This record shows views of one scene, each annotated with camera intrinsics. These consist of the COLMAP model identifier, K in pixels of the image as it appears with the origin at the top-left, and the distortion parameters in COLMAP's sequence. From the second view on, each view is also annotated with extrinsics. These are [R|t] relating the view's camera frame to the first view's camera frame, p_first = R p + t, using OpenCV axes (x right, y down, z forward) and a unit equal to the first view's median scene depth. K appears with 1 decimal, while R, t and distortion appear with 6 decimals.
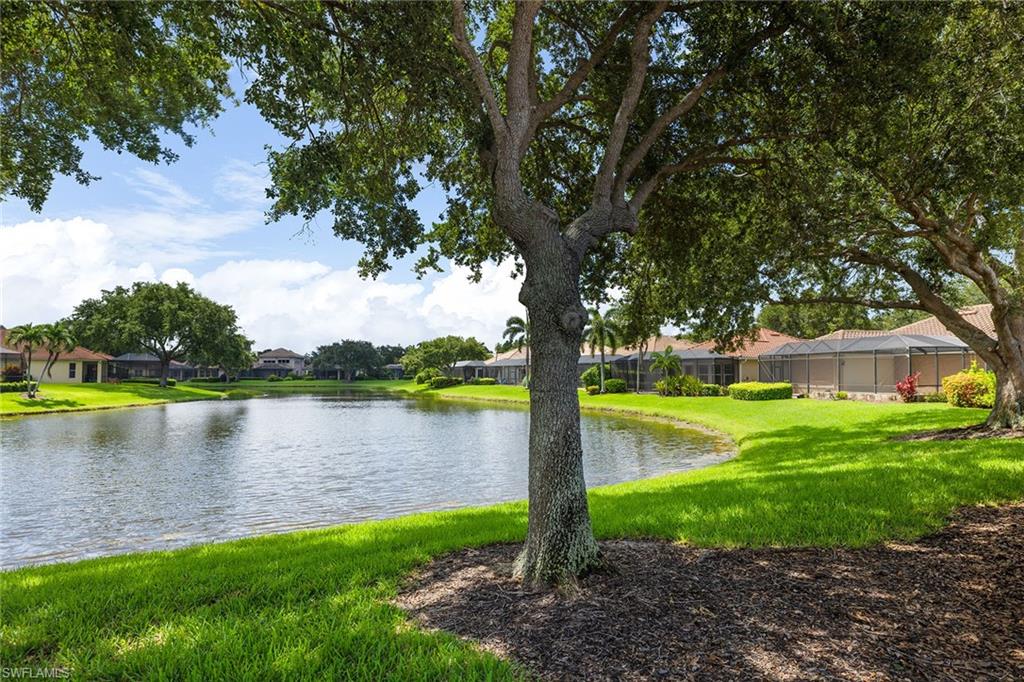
lens RADIAL K [[558.7, 0, 512.0], [0, 558.7, 341.0], [0, 0, 1]] dist [-0.002337, -0.000316]
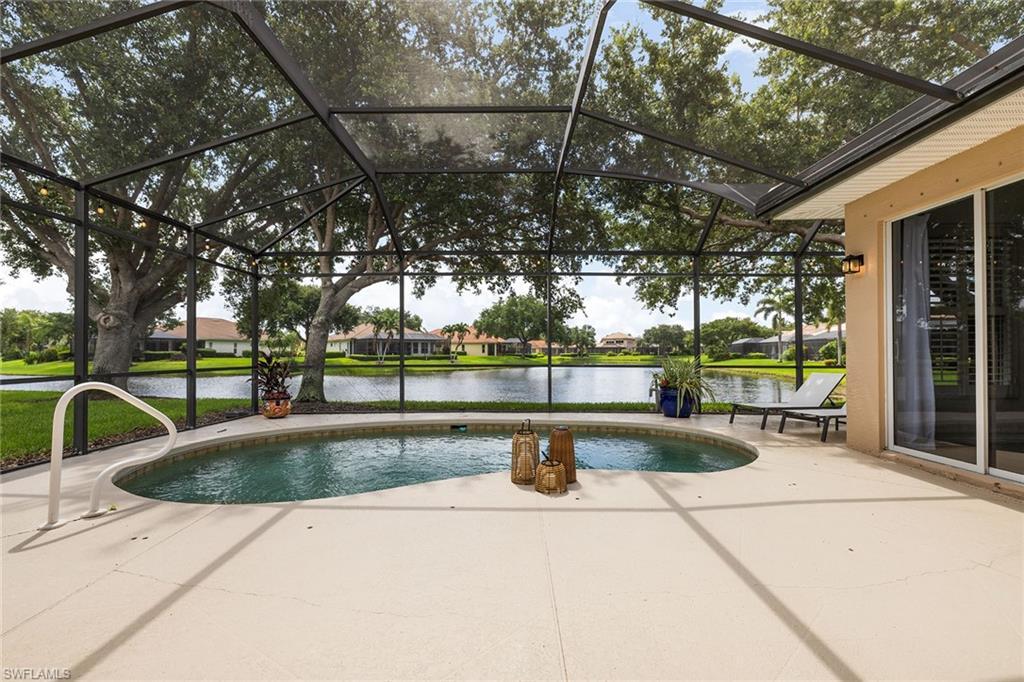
lens RADIAL K [[444.5, 0, 512.0], [0, 444.5, 341.0], [0, 0, 1]] dist [0.001396, 0.000280]
pose [[0.763714, -0.018980, -0.645275, 0.188696], [0.040911, 0.998981, 0.019036, 0.005158], [0.644257, -0.040937, 0.763713, -0.015059]]
